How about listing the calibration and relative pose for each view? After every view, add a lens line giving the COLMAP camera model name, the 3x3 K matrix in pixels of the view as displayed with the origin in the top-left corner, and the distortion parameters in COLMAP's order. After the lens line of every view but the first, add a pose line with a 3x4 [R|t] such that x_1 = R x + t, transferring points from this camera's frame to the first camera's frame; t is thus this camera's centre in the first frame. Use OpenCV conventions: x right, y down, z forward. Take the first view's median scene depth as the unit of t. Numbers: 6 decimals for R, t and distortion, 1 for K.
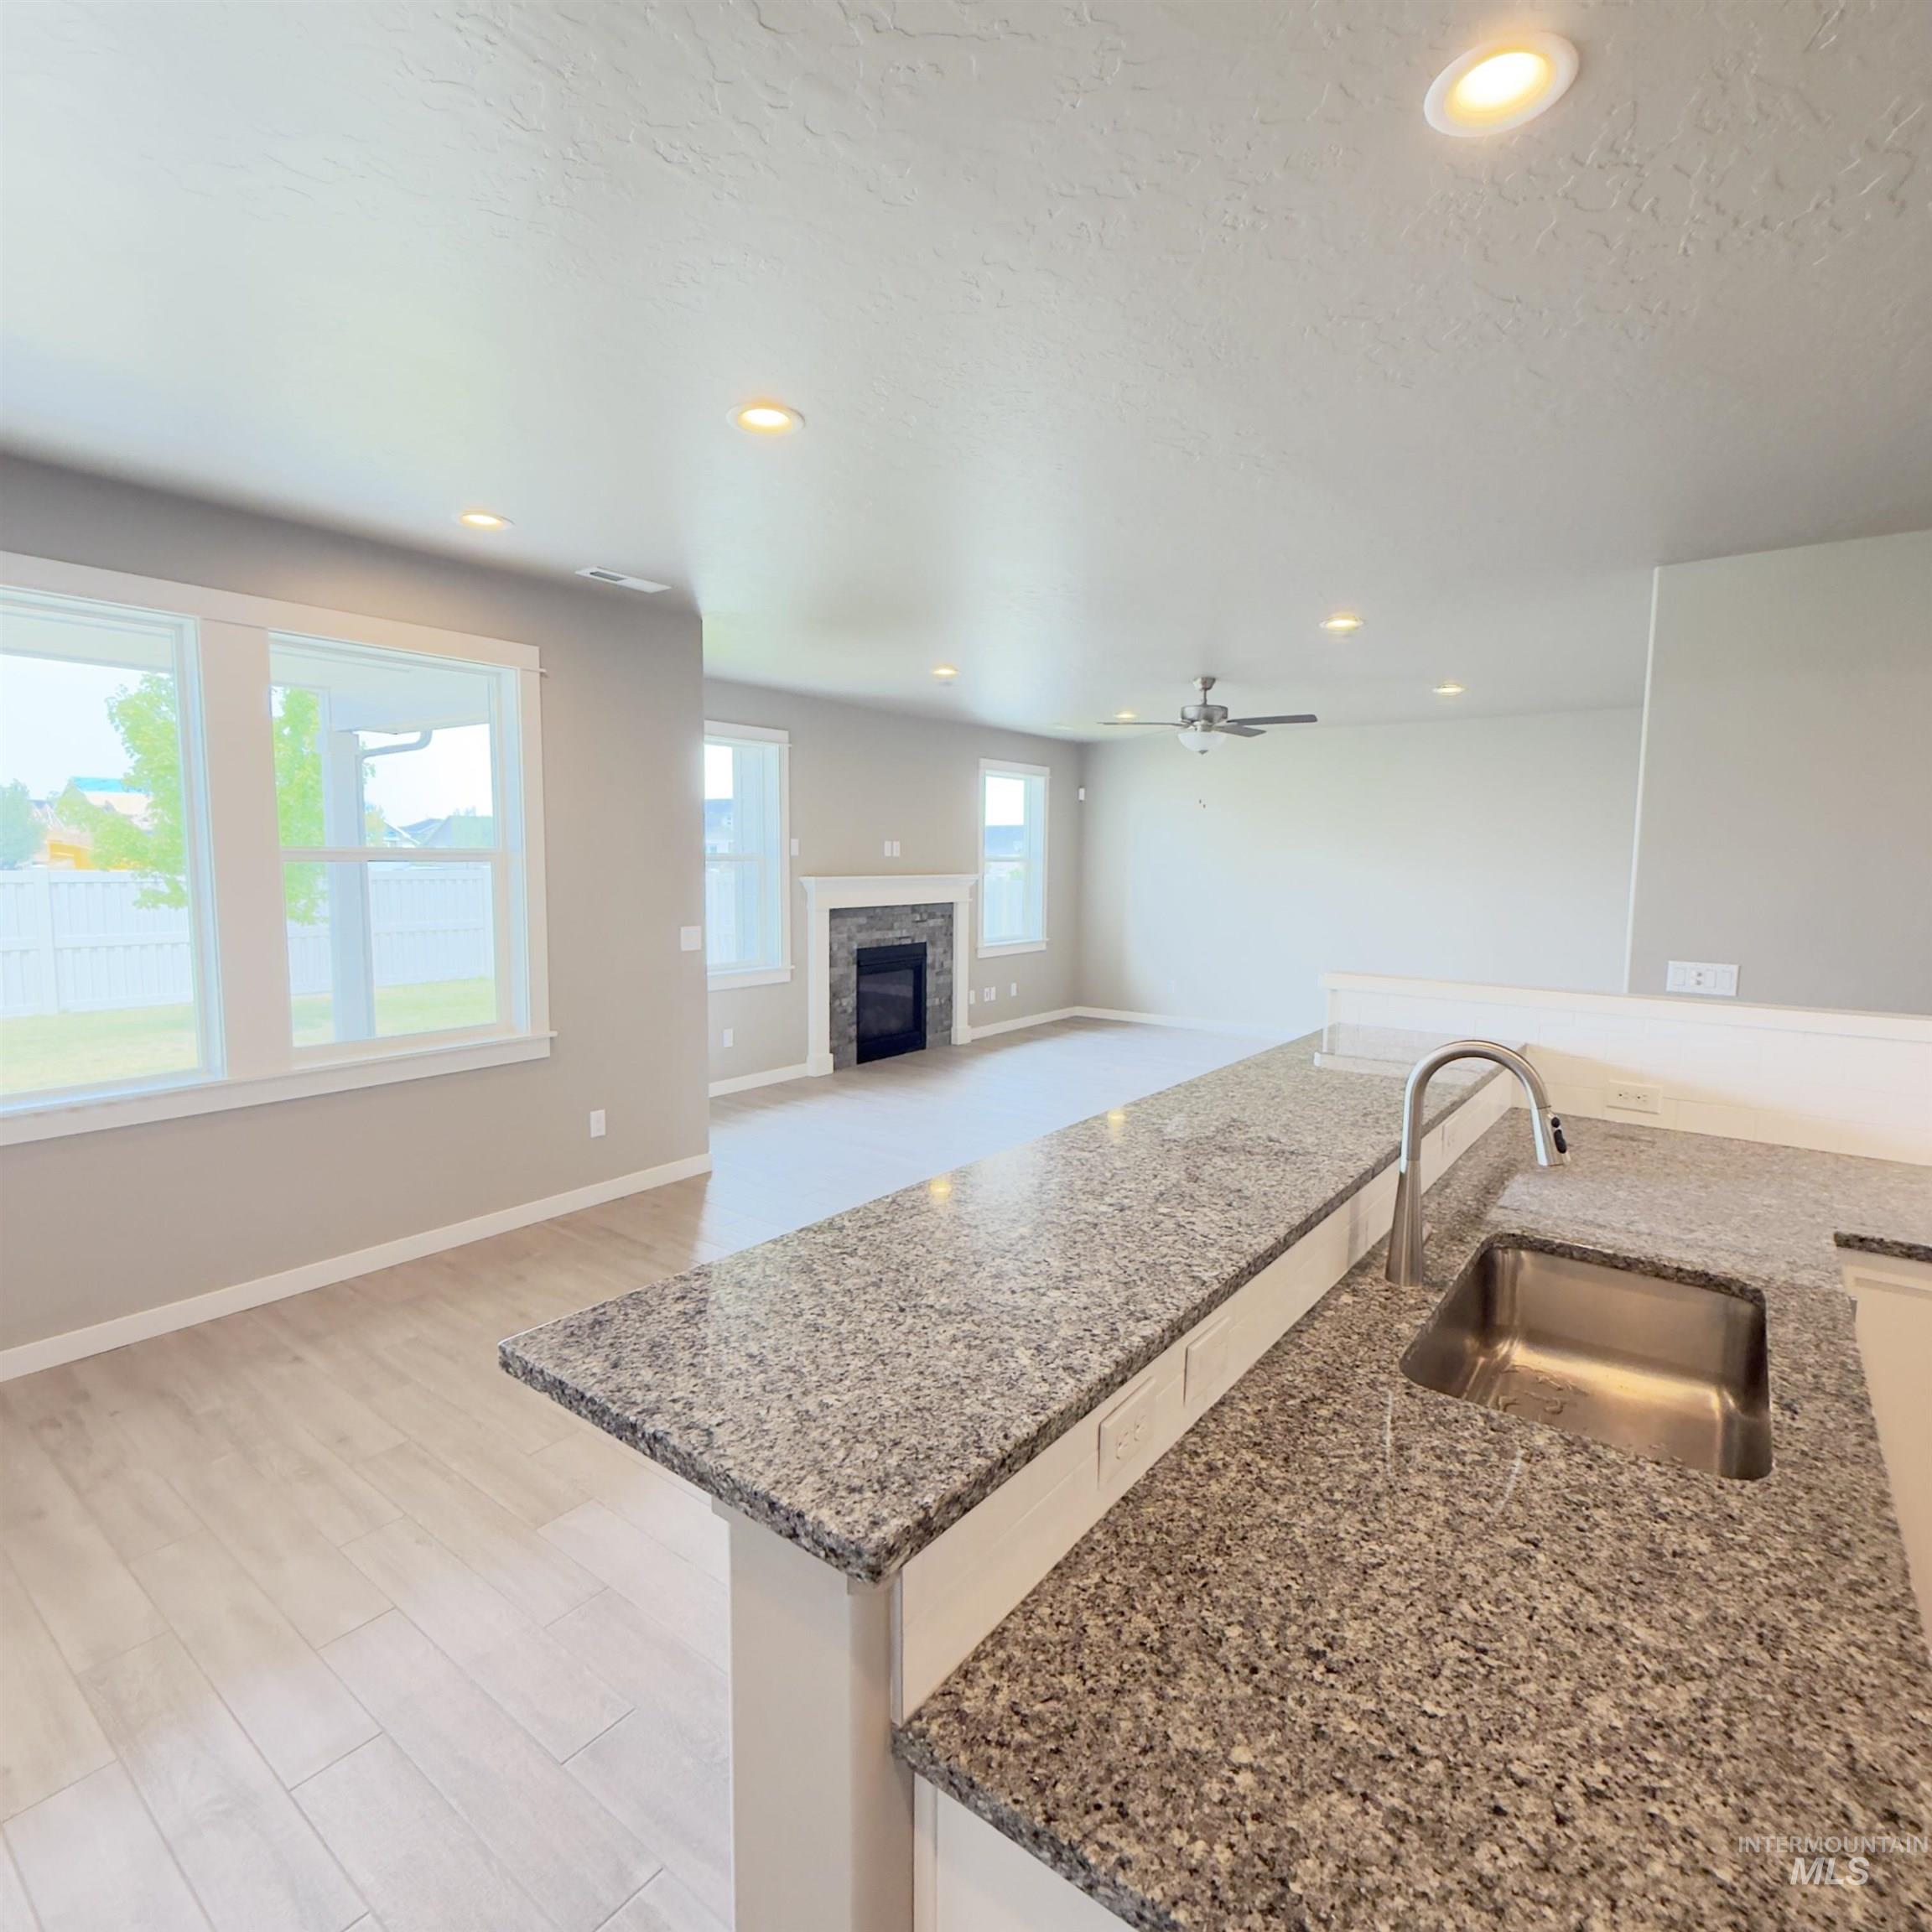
lens RADIAL K [[1028.0, 0, 972.6], [0, 1028.0, 965.5], [0, 0, 1]] dist [-0.002284, 0.001009]
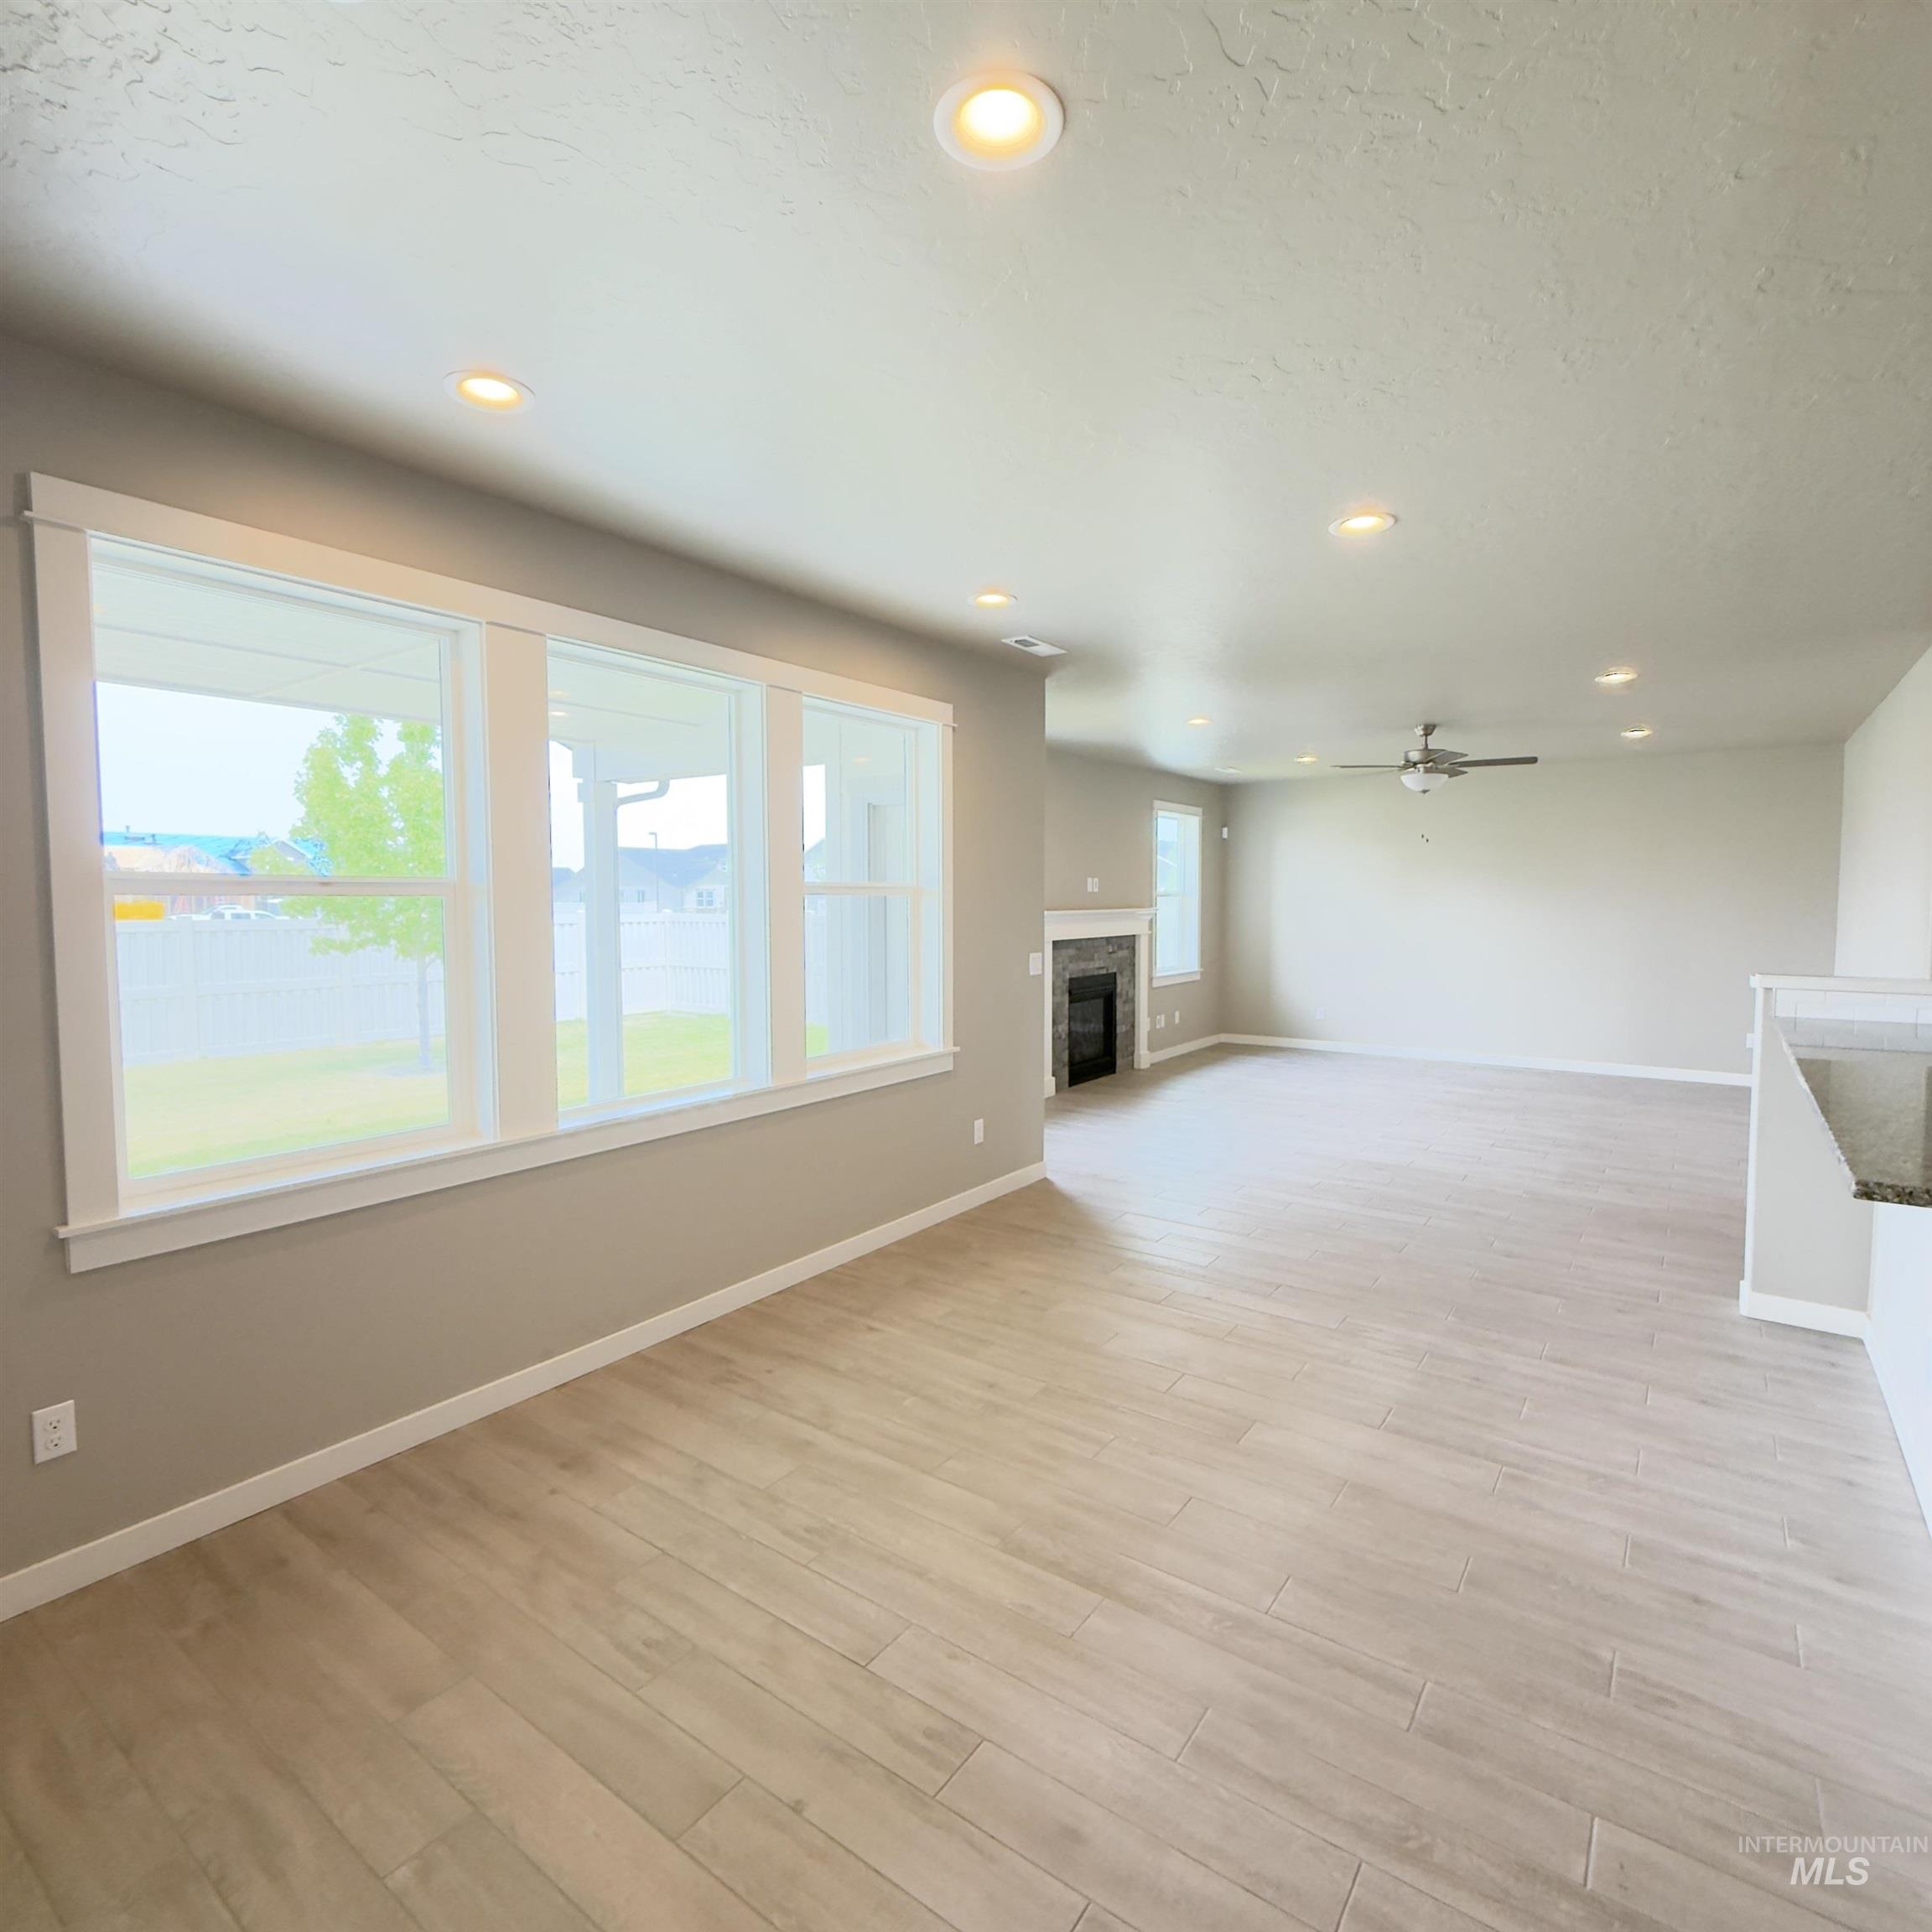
lens RADIAL K [[1028.0, 0, 957.5], [0, 1028.0, 966.9], [0, 0, 1]] dist [-0.002284, 0.001009]
pose [[0.999736, -0.014677, 0.017694, -0.249100], [0.015379, 0.999072, -0.040236, 0.013136], [-0.017087, 0.040498, 0.999034, -0.066726]]
